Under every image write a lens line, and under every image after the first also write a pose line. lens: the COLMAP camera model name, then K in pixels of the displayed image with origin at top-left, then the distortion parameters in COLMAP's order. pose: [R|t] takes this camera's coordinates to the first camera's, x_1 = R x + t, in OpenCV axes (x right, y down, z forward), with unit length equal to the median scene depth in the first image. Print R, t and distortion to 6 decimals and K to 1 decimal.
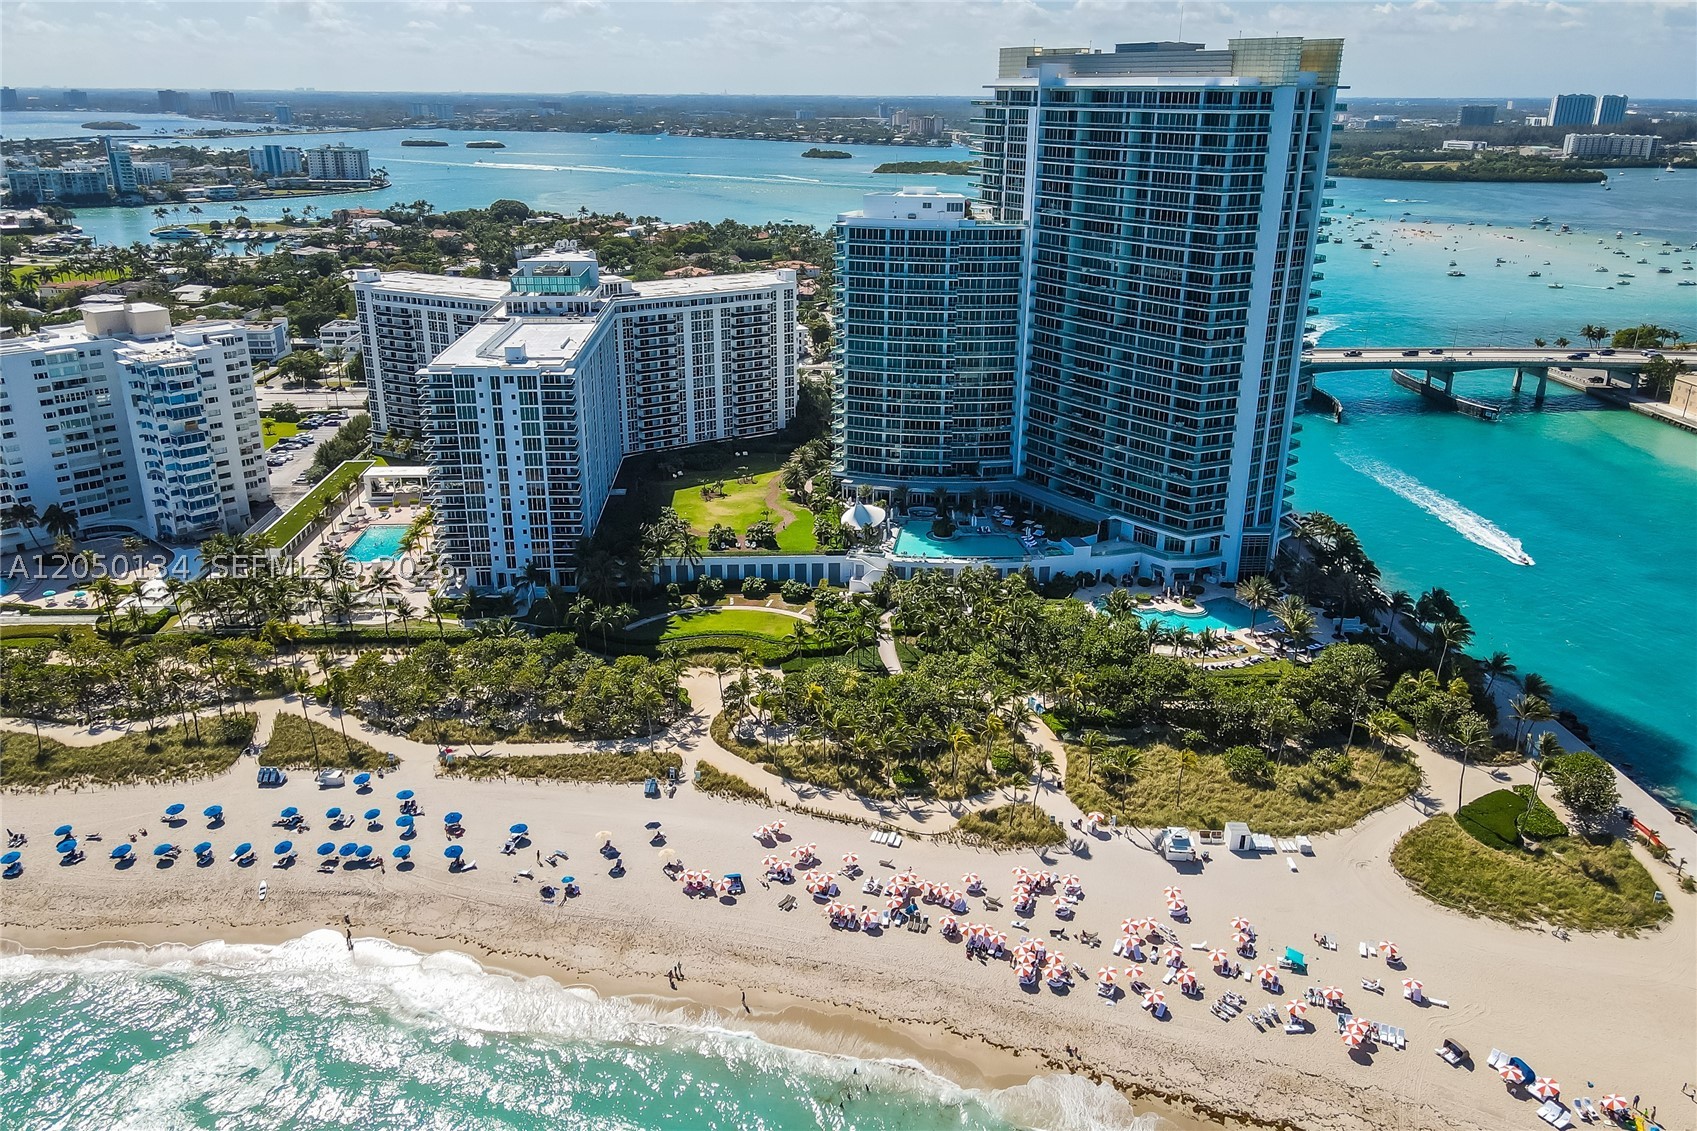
lens RADIAL K [[1251.1, 0, 843.0], [0, 1251.1, 555.4], [0, 0, 1]] dist [0.001657, 0.024462]
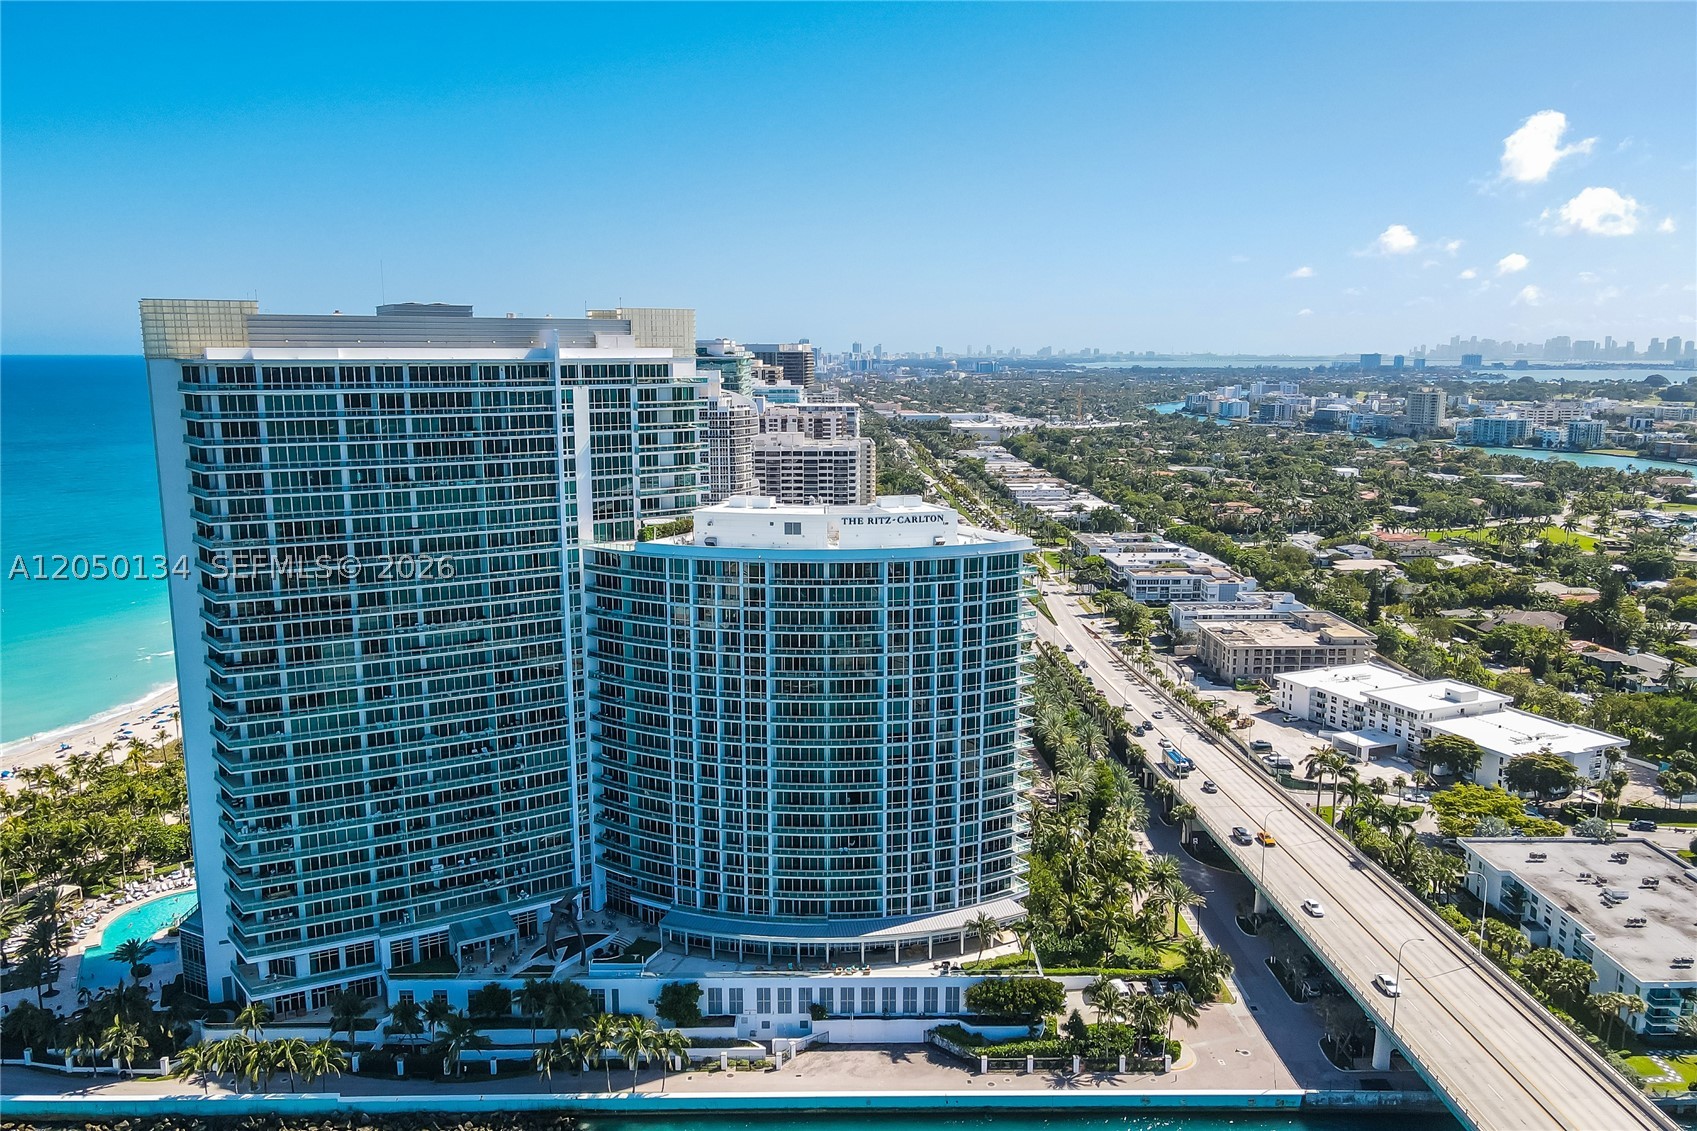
lens RADIAL K [[1251.1, 0, 850.5], [0, 1251.1, 564.8], [0, 0, 1]] dist [0.001657, 0.024462]
pose [[-0.046203, 0.164345, -0.985320, 1.037058], [-0.349240, 0.921470, 0.170071, -0.496943], [0.935894, 0.351971, 0.014822, 1.322126]]
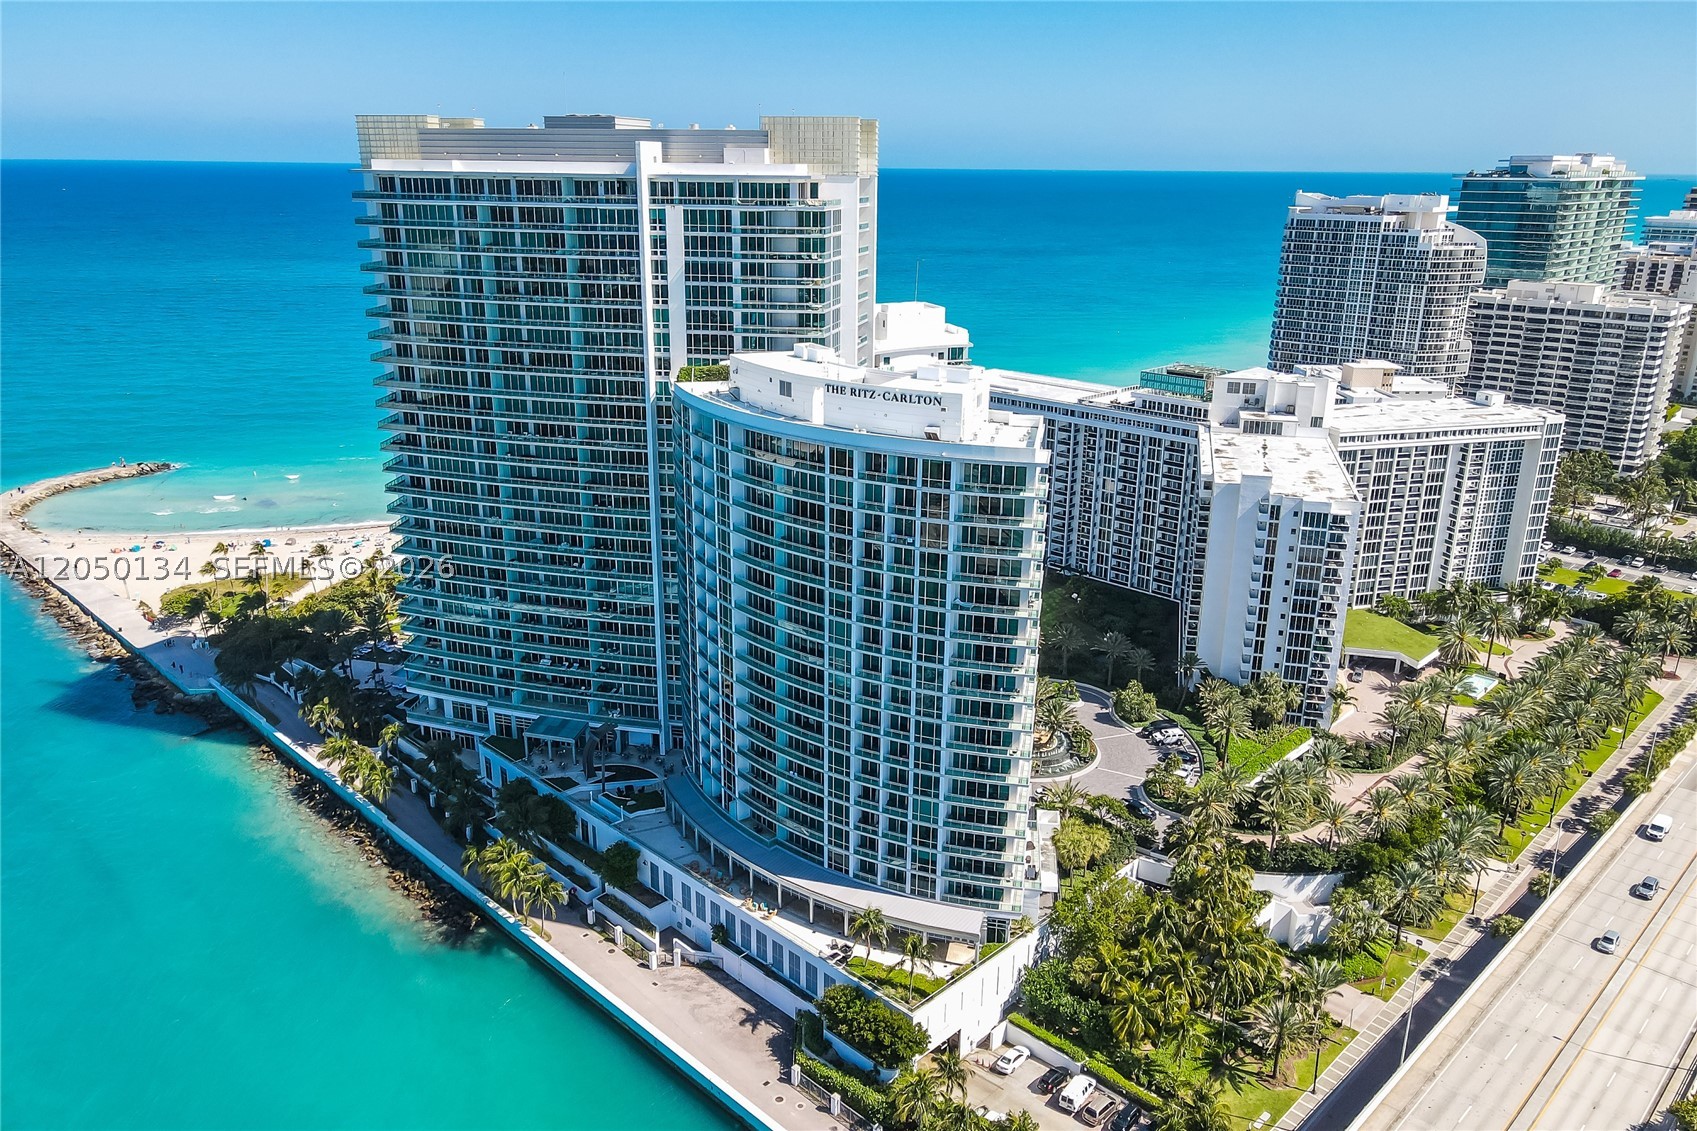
lens RADIAL K [[1251.1, 0, 845.4], [0, 1251.1, 569.5], [0, 0, 1]] dist [0.001657, 0.024462]
pose [[-0.747707, 0.194417, -0.634931, 0.688448], [-0.244061, 0.808790, 0.535063, -0.644826], [0.617551, 0.555032, -0.557288, 1.706953]]
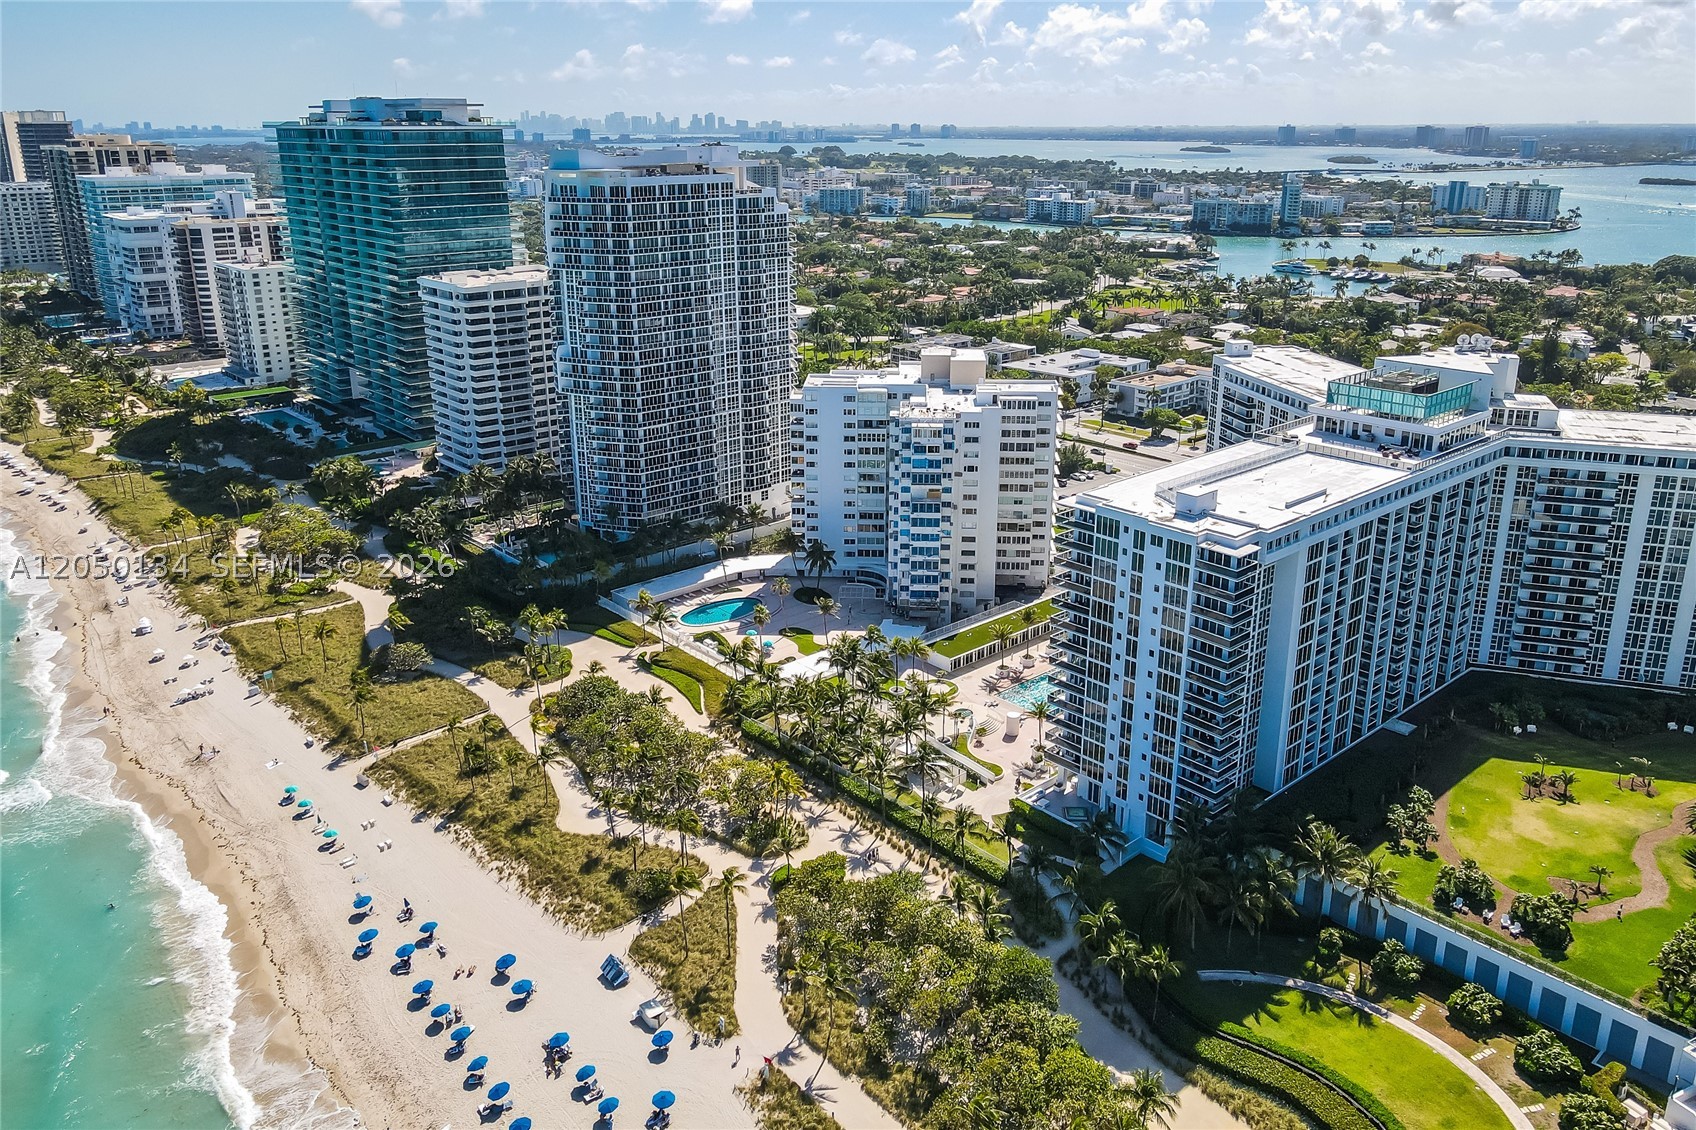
lens RADIAL K [[1250.4, 0, 840.2], [0, 1250.4, 509.7], [0, 0, 1]] dist [0.001657, 0.024462]
pose [[0.618683, 0.224148, -0.752987, 0.122283], [-0.266873, 0.961406, 0.066917, -0.147024], [0.738925, 0.159551, 0.654625, 0.406841]]
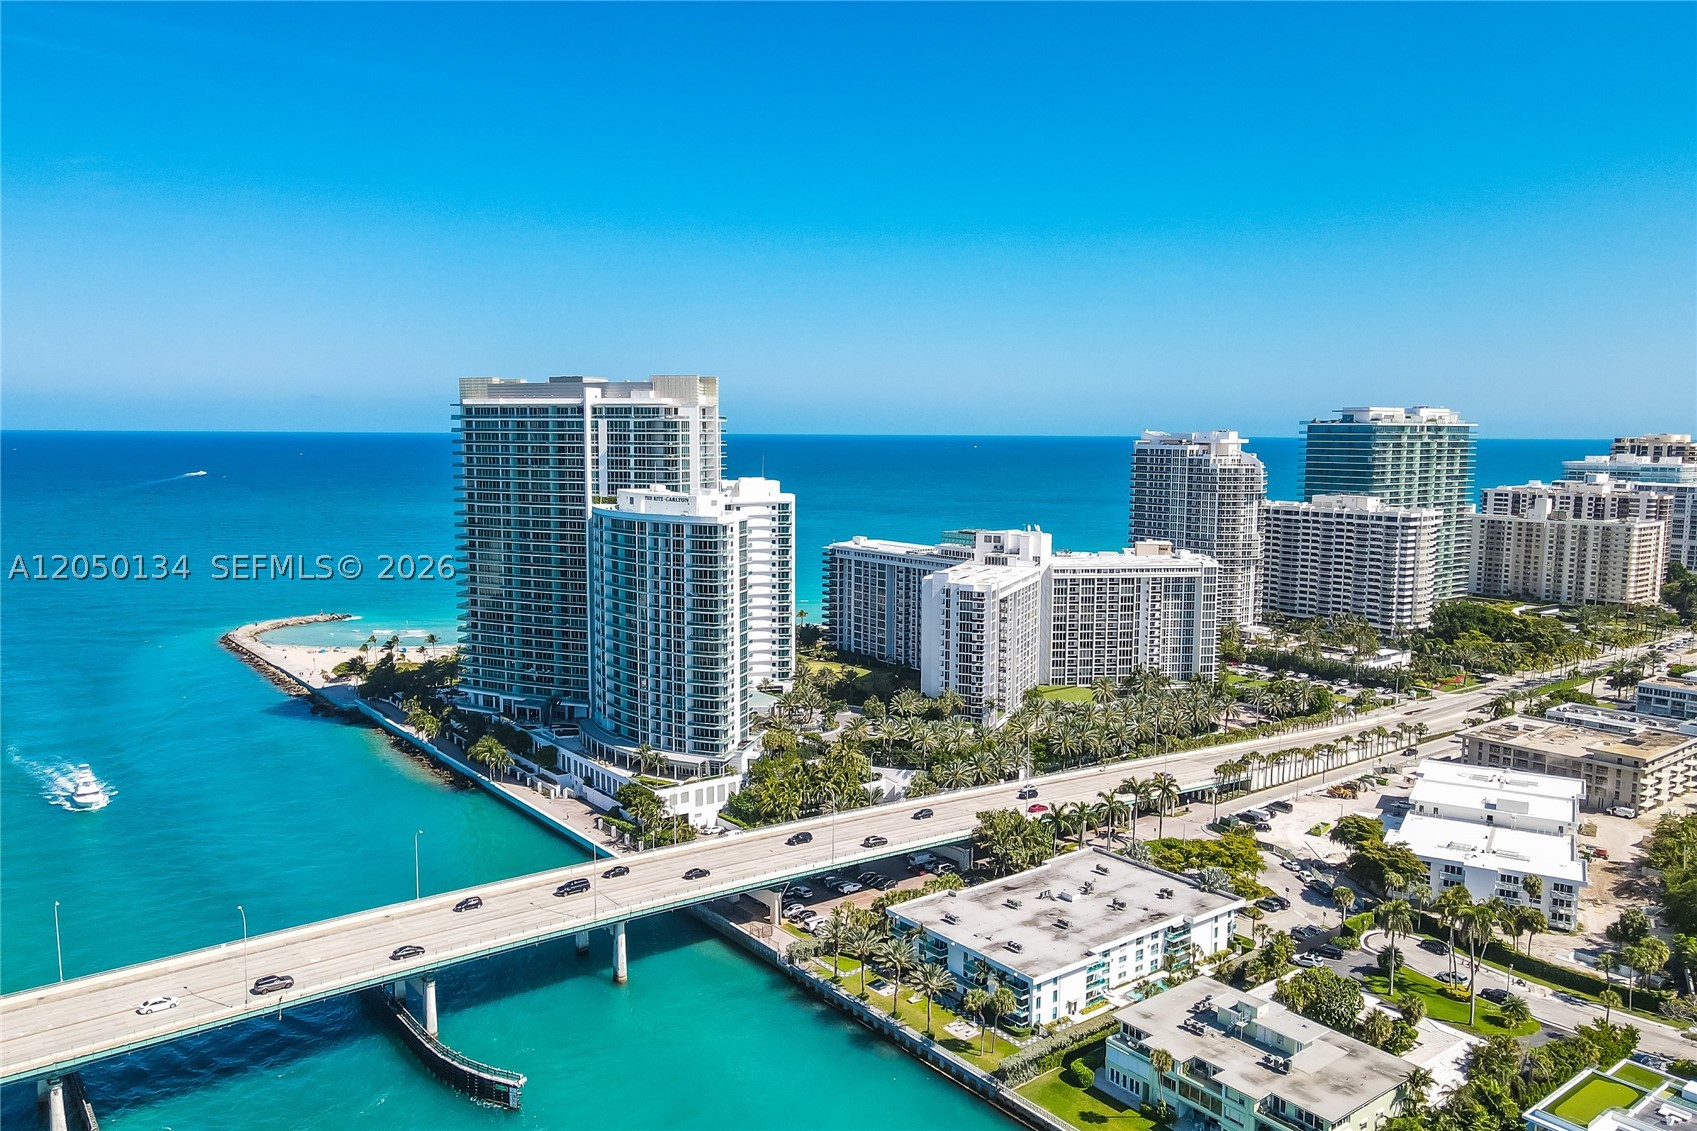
lens RADIAL K [[1251.1, 0, 842.0], [0, 1251.1, 567.9], [0, 0, 1]] dist [0.001657, 0.024462]
pose [[-0.827115, 0.051484, -0.559670, 0.836302], [-0.206167, 0.898587, 0.387346, -0.851433], [0.522854, 0.435765, -0.732620, 2.362749]]
